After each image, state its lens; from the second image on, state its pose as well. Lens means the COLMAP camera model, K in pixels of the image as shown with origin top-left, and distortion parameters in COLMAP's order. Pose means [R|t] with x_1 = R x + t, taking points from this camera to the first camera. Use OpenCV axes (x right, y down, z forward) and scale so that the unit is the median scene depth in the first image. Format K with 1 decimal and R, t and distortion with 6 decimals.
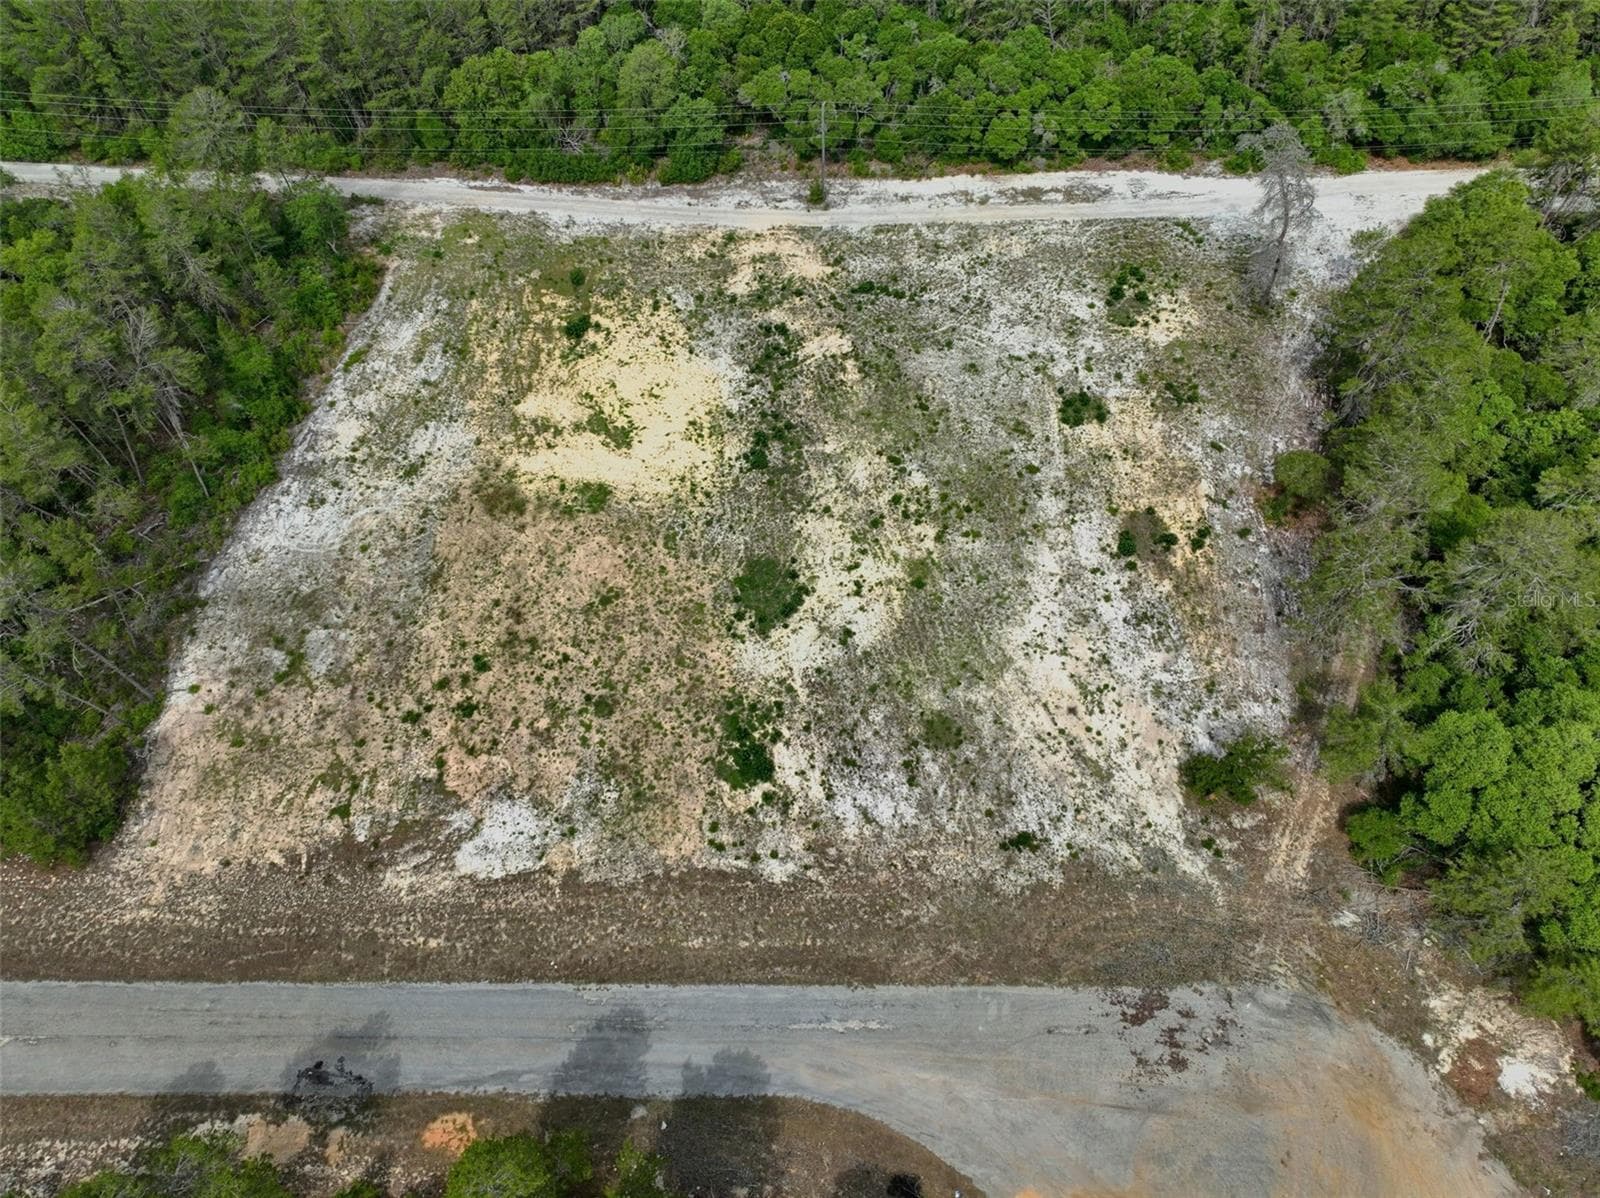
lens RADIAL K [[1125.0, 0, 796.5], [0, 1125.0, 597.5], [0, 0, 1]] dist [0.009205, -0.007368]
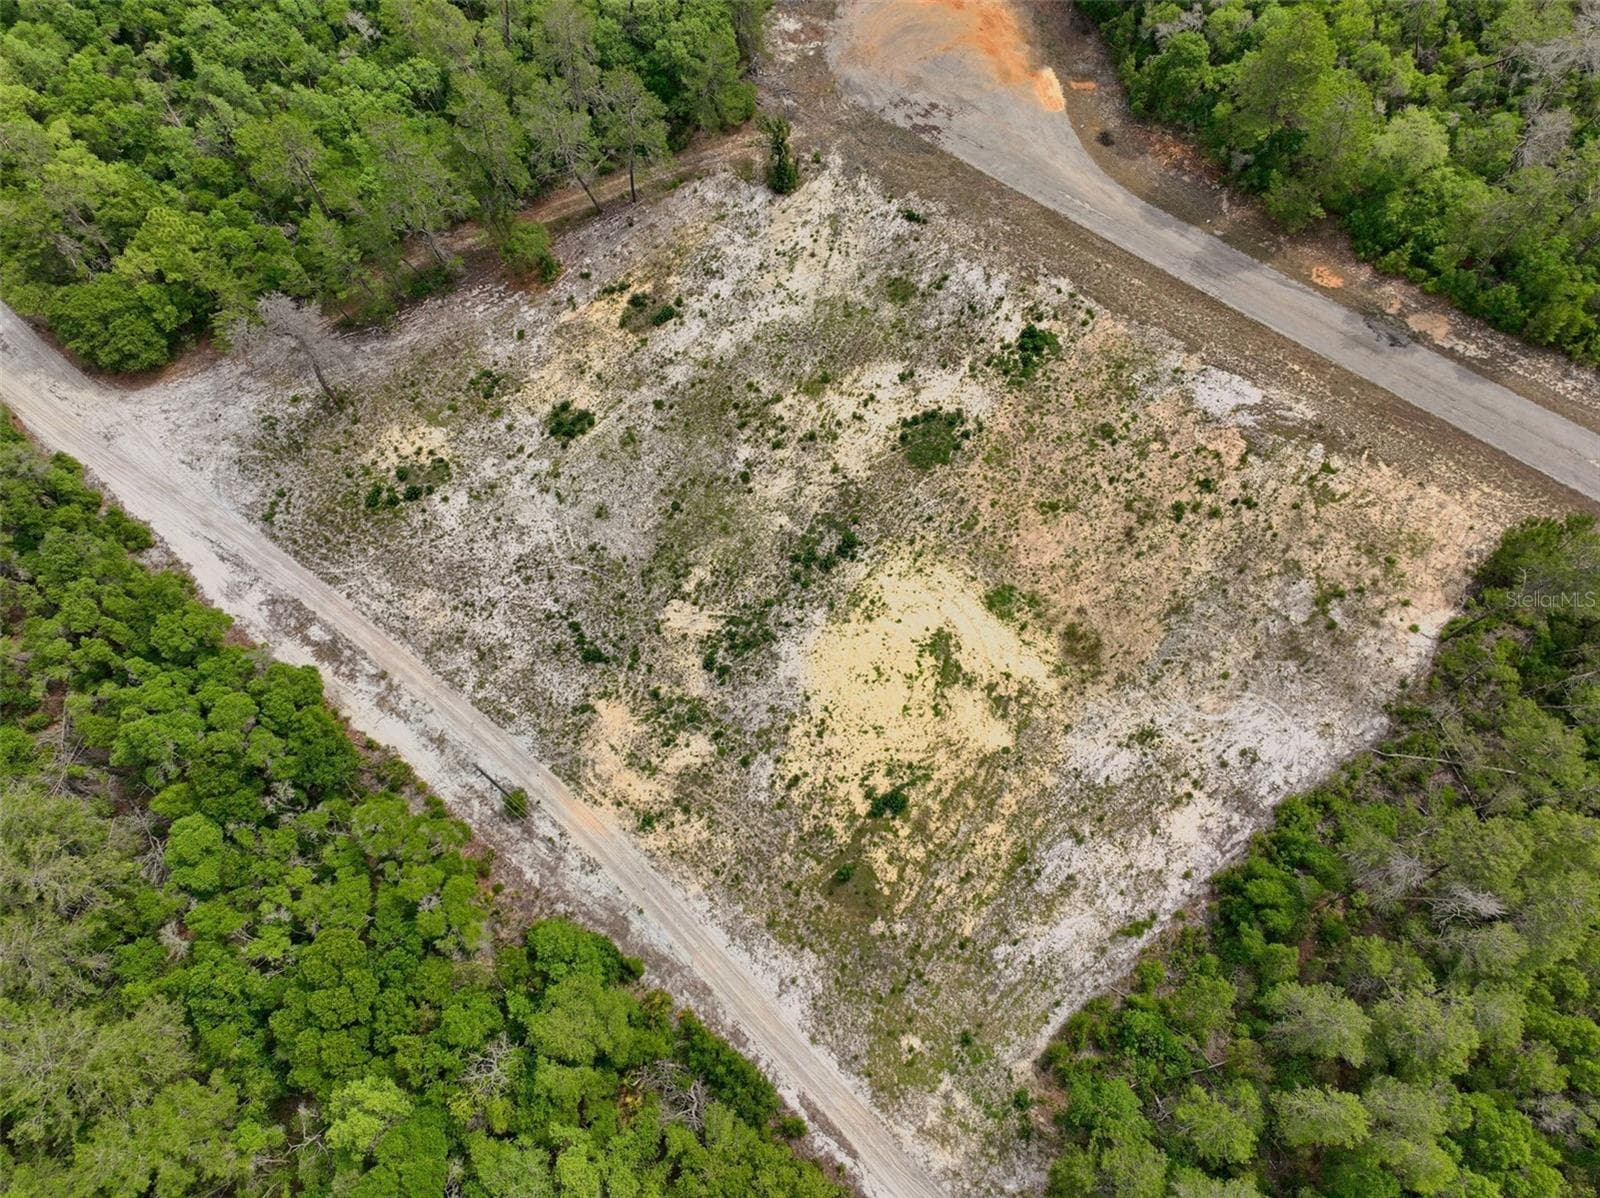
lens RADIAL K [[1125.0, 0, 796.5], [0, 1125.0, 597.5], [0, 0, 1]] dist [0.009205, -0.007368]
pose [[-0.764752, -0.566476, 0.307015, -0.354979], [0.557057, -0.341840, 0.756857, -0.980571], [-0.323791, 0.749833, 0.576983, 0.483628]]
